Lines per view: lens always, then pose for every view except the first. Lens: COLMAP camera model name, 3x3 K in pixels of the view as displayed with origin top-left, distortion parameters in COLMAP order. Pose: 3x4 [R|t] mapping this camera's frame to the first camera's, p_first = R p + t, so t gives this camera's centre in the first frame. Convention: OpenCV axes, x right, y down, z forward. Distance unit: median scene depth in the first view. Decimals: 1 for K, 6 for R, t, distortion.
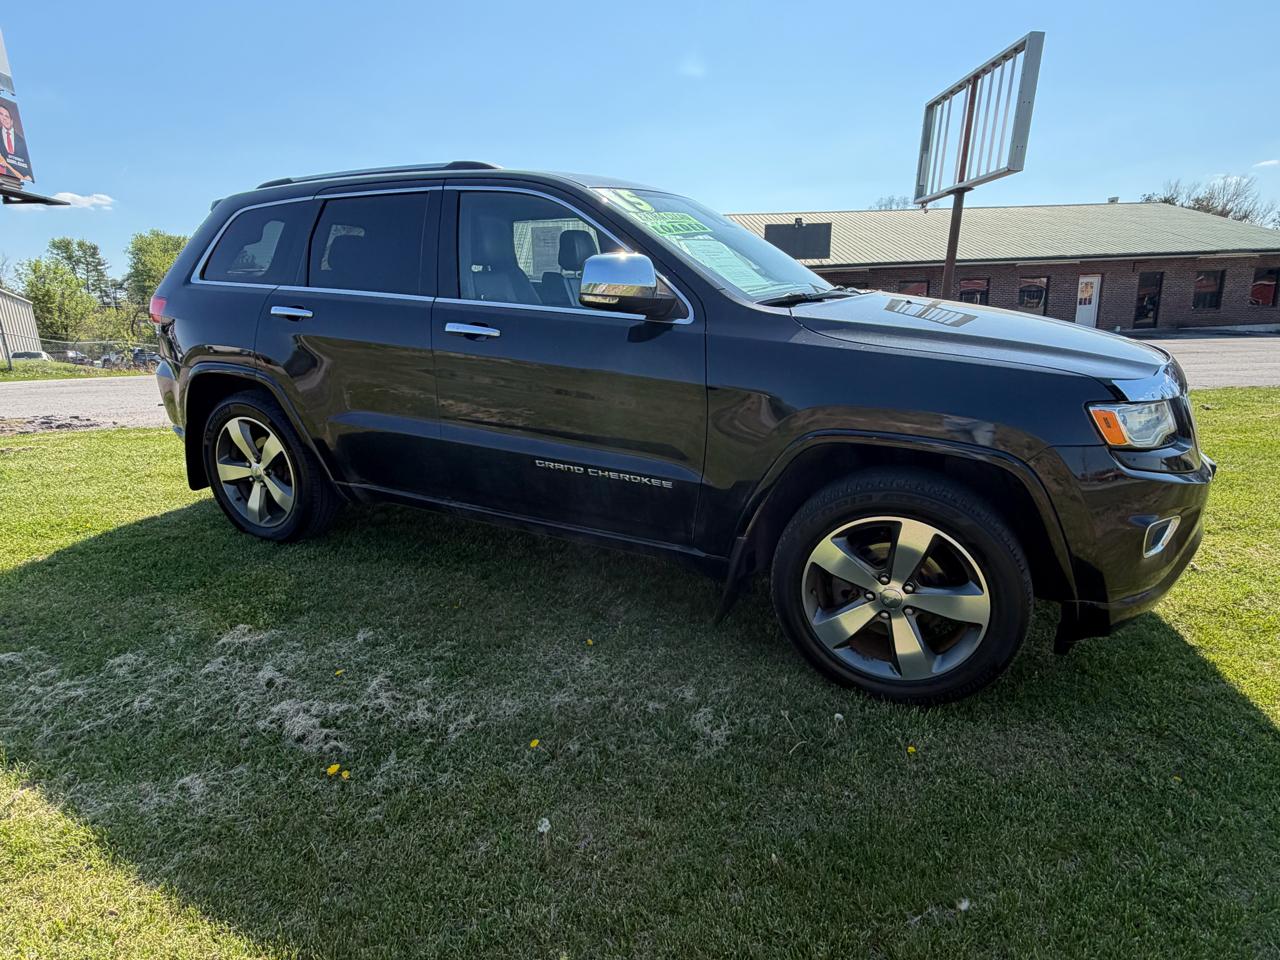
lens RADIAL K [[889.8, 0, 631.2], [0, 889.8, 474.1], [0, 0, 1]] dist [0.053648, -0.062403]
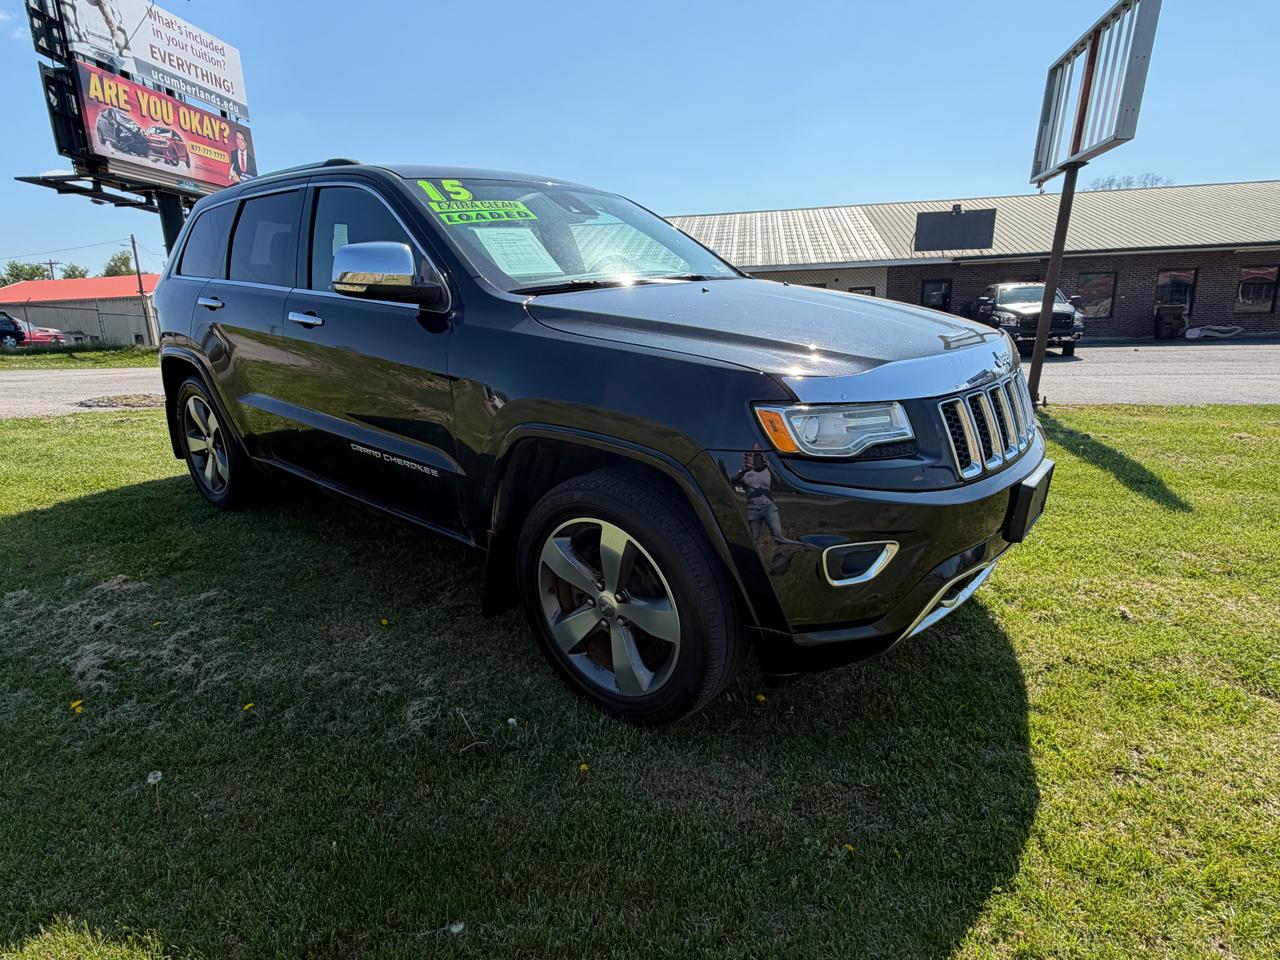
lens RADIAL K [[891.3, 0, 640.8], [0, 891.3, 482.2], [0, 0, 1]] dist [0.028567, -0.006118]
pose [[0.952141, 0.059741, -0.299763, 0.521042], [-0.056746, 0.998214, 0.018695, -0.009086], [0.300344, -0.000790, 0.953831, 0.101055]]
